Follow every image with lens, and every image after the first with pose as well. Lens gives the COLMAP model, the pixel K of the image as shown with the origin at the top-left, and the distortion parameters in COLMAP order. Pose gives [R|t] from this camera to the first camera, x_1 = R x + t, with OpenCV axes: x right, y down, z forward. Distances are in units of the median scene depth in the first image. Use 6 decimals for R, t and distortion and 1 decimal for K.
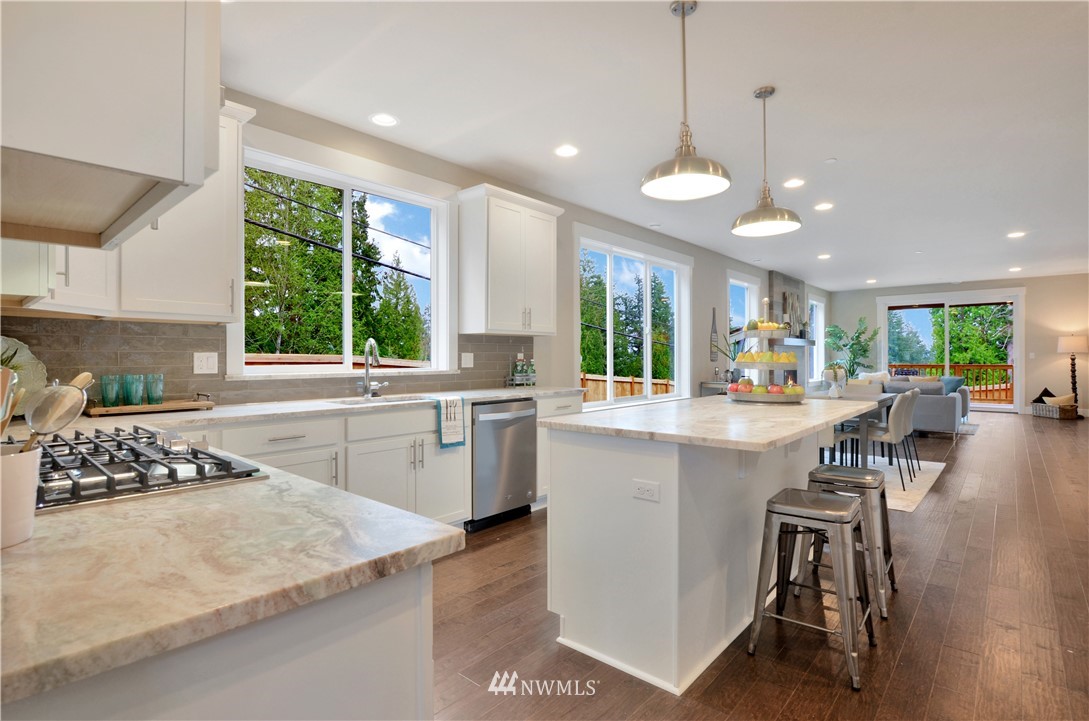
lens RADIAL K [[534.2, 0, 543.1], [0, 534.2, 354.4], [0, 0, 1]] dist [-0.022056, -0.003753]
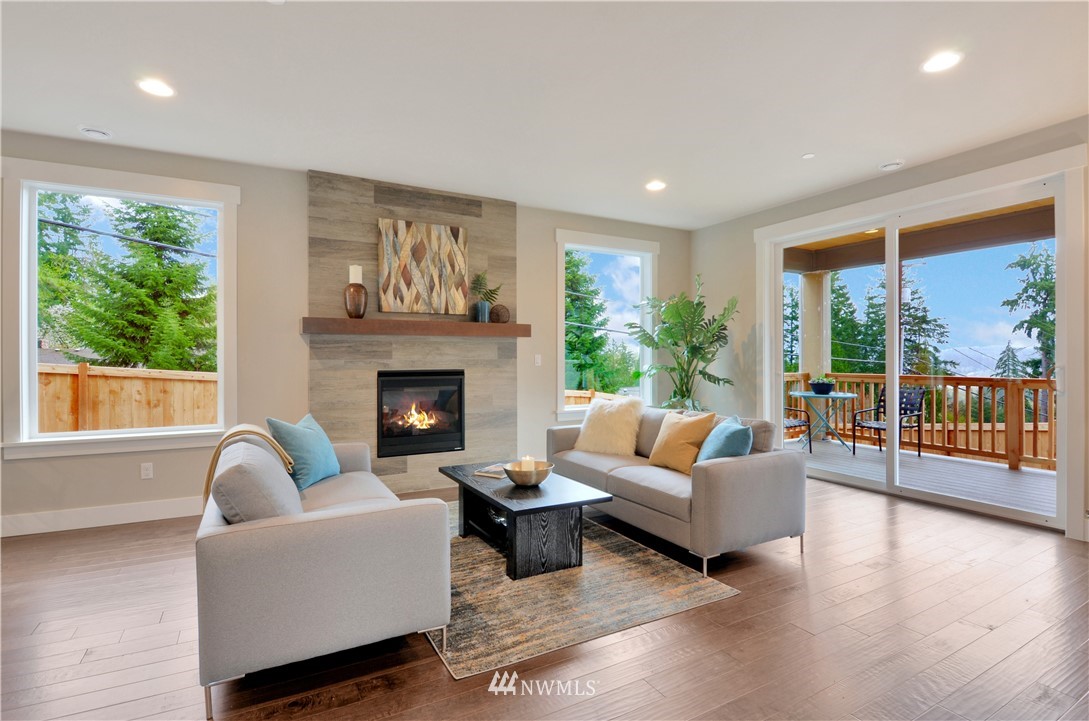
lens RADIAL K [[534.2, 0, 540.3], [0, 534.2, 355.2], [0, 0, 1]] dist [-0.022056, -0.003753]
pose [[0.942240, 0.002147, -0.334932, 0.734128], [-0.000864, 0.999992, 0.003980, -0.001784], [0.334938, -0.003461, 0.942234, 0.605436]]
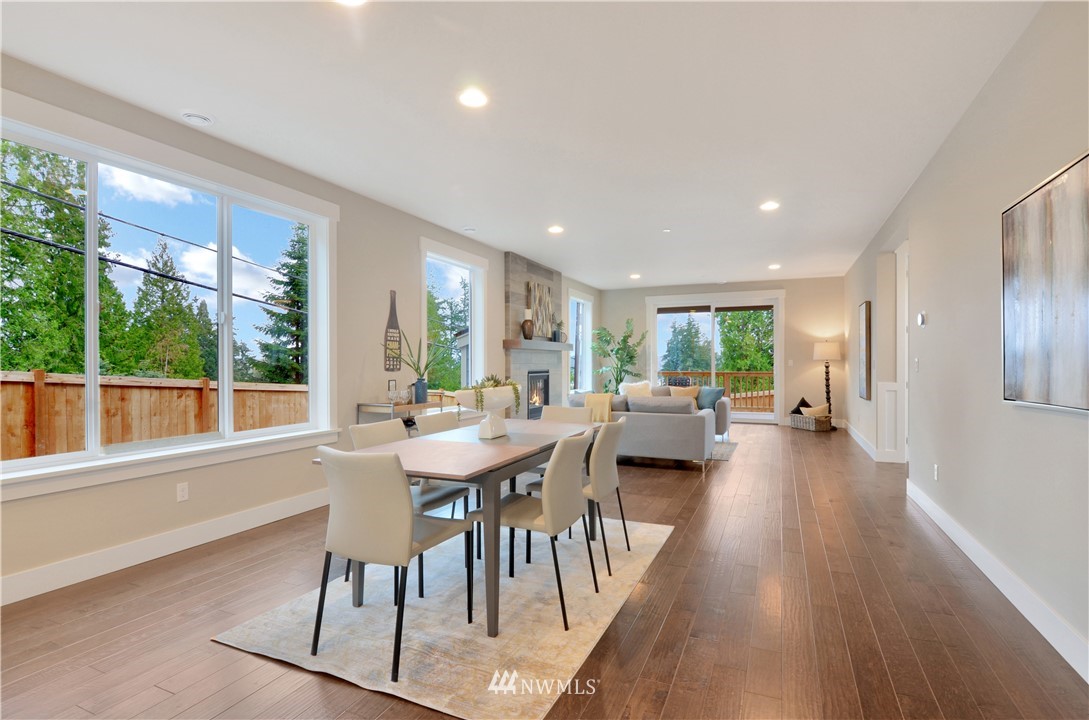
lens RADIAL K [[534.2, 0, 544.3], [0, 534.2, 358.5], [0, 0, 1]] dist [-0.022056, -0.003753]
pose [[0.952103, 0.004354, 0.305746, 0.232559], [-0.003513, 0.999988, -0.003304, -0.000838], [-0.305757, 0.002072, 0.952107, 0.236226]]
